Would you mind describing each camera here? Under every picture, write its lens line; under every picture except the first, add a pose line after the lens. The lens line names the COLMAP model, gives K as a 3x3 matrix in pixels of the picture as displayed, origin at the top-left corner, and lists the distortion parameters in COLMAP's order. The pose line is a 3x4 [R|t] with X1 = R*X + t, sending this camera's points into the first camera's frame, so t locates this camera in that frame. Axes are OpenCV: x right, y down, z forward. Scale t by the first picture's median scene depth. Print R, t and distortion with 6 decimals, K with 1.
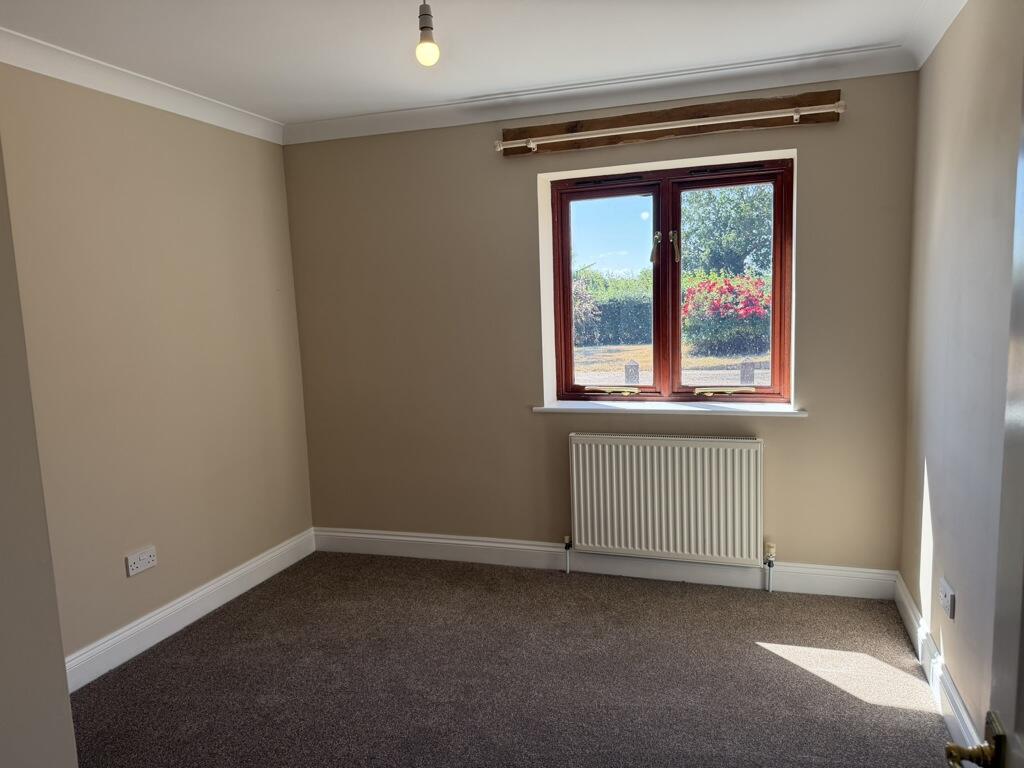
lens RADIAL K [[802.0, 0, 502.8], [0, 802.0, 382.6], [0, 0, 1]] dist [0.040419, -0.010684]
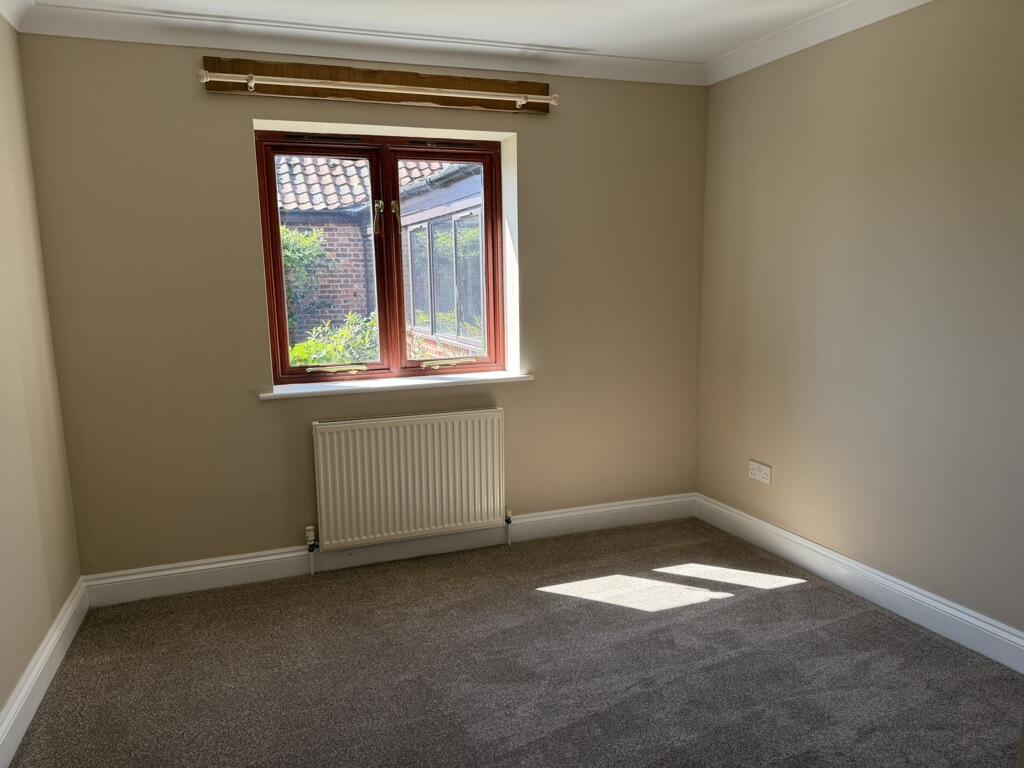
lens RADIAL K [[849.5, 0, 513.2], [0, 849.5, 385.5], [0, 0, 1]] dist [0.094684, -0.002966]
pose [[0.749033, -0.068561, 0.658976, -0.375202], [0.055715, 0.997626, 0.040467, -0.000577], [-0.660186, 0.006404, 0.751074, 0.136516]]
